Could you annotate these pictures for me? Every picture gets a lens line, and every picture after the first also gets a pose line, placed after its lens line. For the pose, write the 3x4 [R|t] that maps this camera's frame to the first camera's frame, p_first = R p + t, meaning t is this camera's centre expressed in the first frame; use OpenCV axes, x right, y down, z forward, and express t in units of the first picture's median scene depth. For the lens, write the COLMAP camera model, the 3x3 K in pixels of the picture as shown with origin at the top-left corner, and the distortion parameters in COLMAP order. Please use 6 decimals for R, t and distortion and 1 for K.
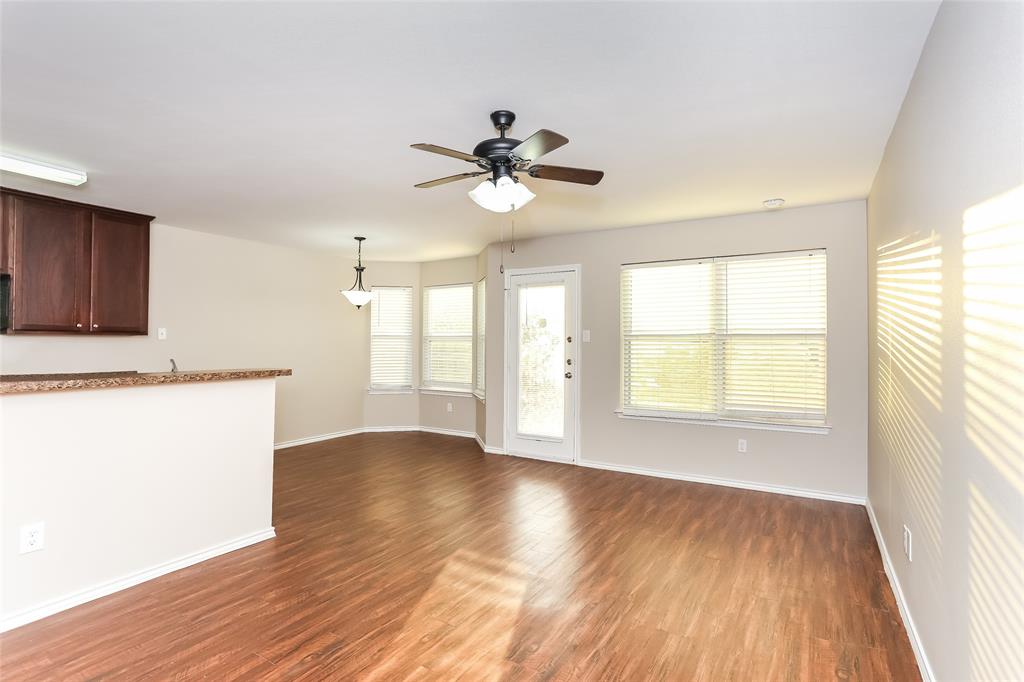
lens RADIAL K [[491.7, 0, 507.3], [0, 491.7, 344.6], [0, 0, 1]] dist [-0.033025, 0.000317]
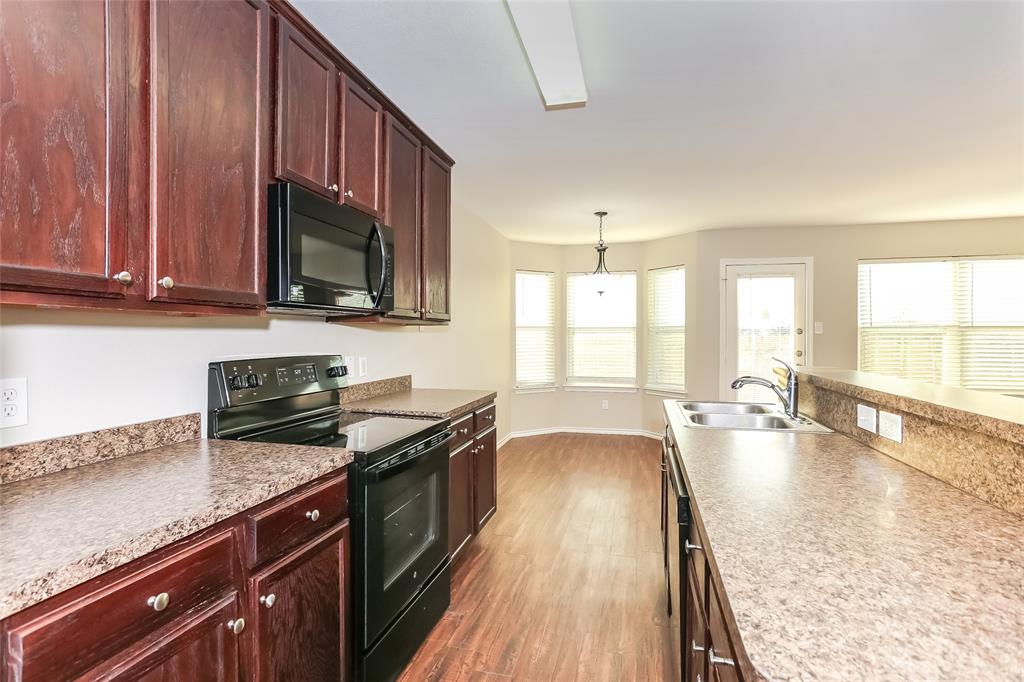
lens RADIAL K [[502.9, 0, 513.1], [0, 502.9, 349.5], [0, 0, 1]] dist [-0.040250, 0.000173]
pose [[0.946058, -0.013123, 0.323732, -0.709583], [0.005617, 0.999694, 0.024110, 0.000463], [-0.323949, -0.020991, 0.945842, 0.200351]]
